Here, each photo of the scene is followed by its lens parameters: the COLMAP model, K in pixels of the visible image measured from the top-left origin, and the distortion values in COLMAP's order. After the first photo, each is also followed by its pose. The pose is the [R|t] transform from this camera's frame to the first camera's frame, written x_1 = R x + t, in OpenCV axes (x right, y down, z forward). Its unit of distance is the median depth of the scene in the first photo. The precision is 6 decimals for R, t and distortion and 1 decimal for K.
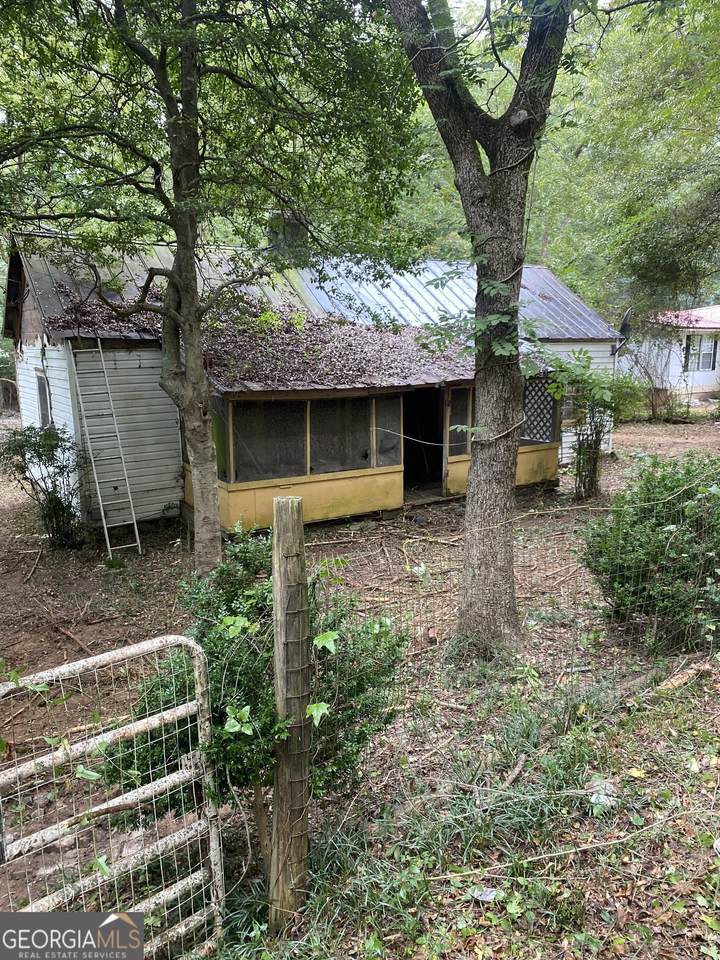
lens RADIAL K [[736.1, 0, 360.4], [0, 736.1, 493.0], [0, 0, 1]] dist [-0.000828, 0.013161]
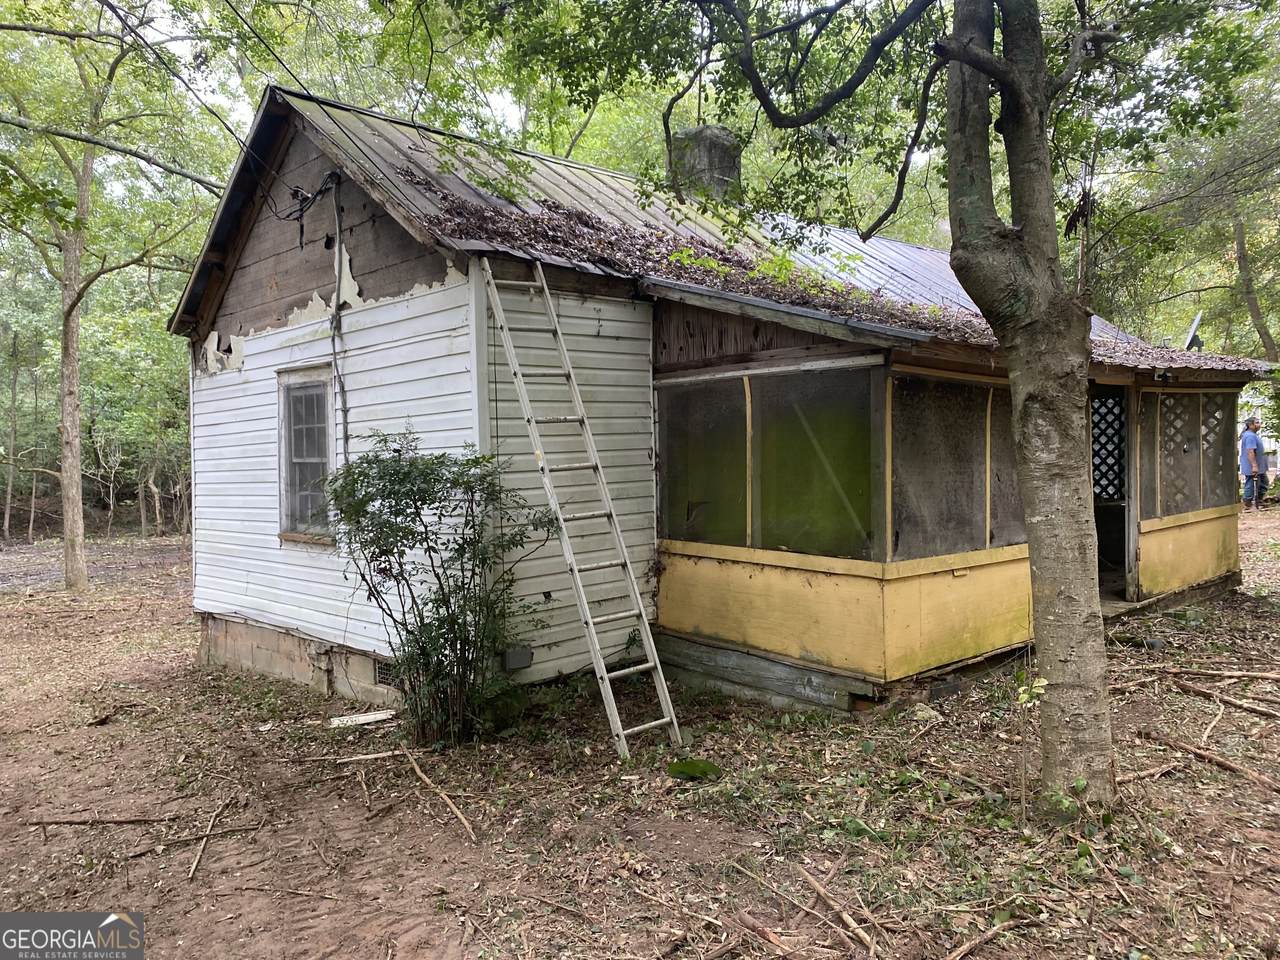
lens RADIAL K [[981.4, 0, 642.1], [0, 981.4, 468.1], [0, 0, 1]] dist [-0.000828, 0.013161]
pose [[0.982197, -0.011294, 0.187515, -0.437749], [0.047607, 0.980571, -0.190301, 0.036172], [-0.181722, 0.195840, 0.963651, 0.460543]]
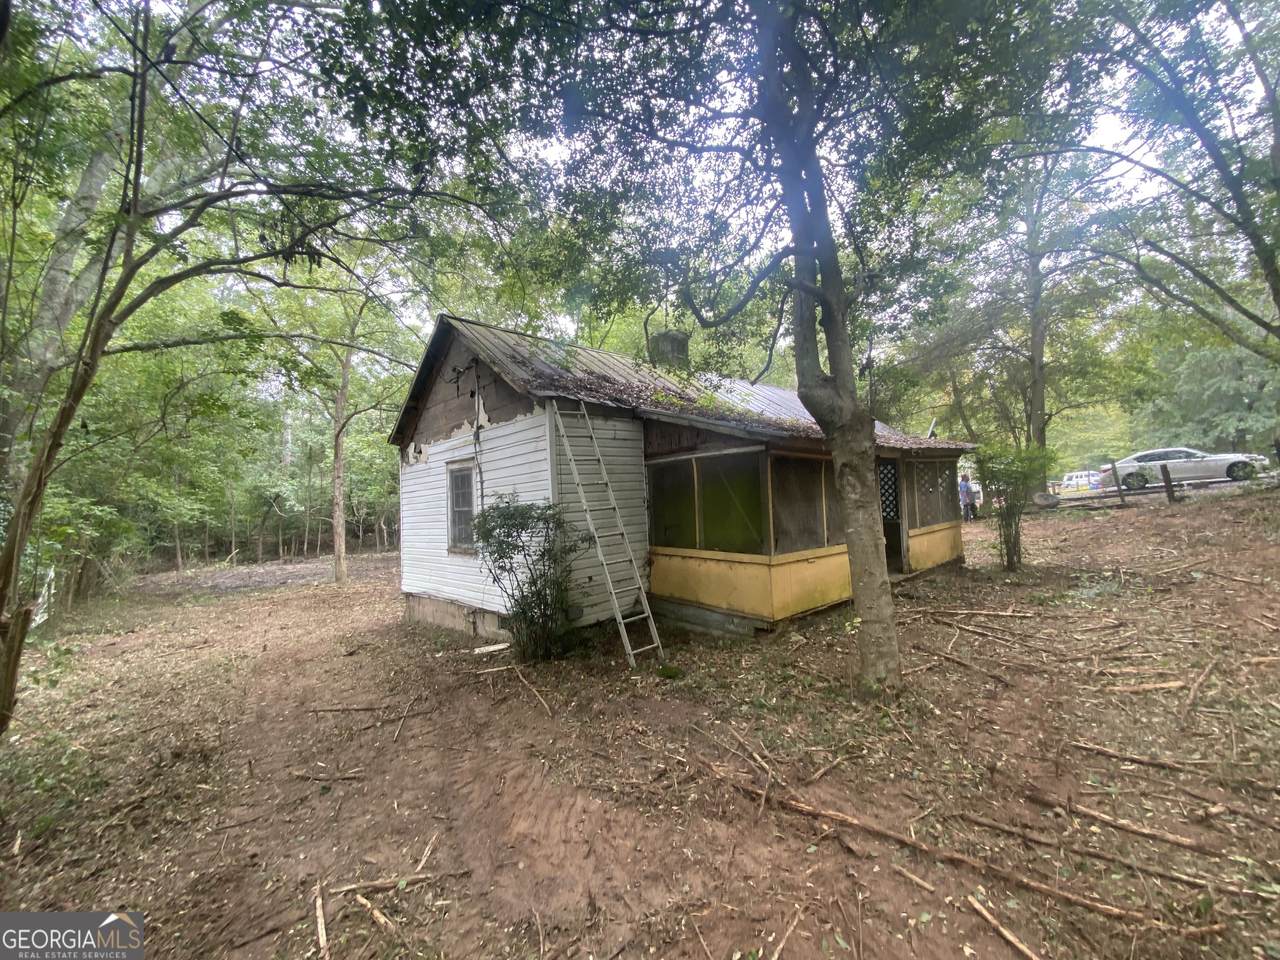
lens RADIAL K [[516.8, 0, 640.0], [0, 516.8, 480.0], [0, 0, 1]] dist [0.029297, -0.028748]
pose [[0.982704, -0.026790, 0.183235, -0.431465], [0.072054, 0.966823, -0.245073, 0.035798], [-0.170590, 0.254037, 0.952032, 0.466008]]
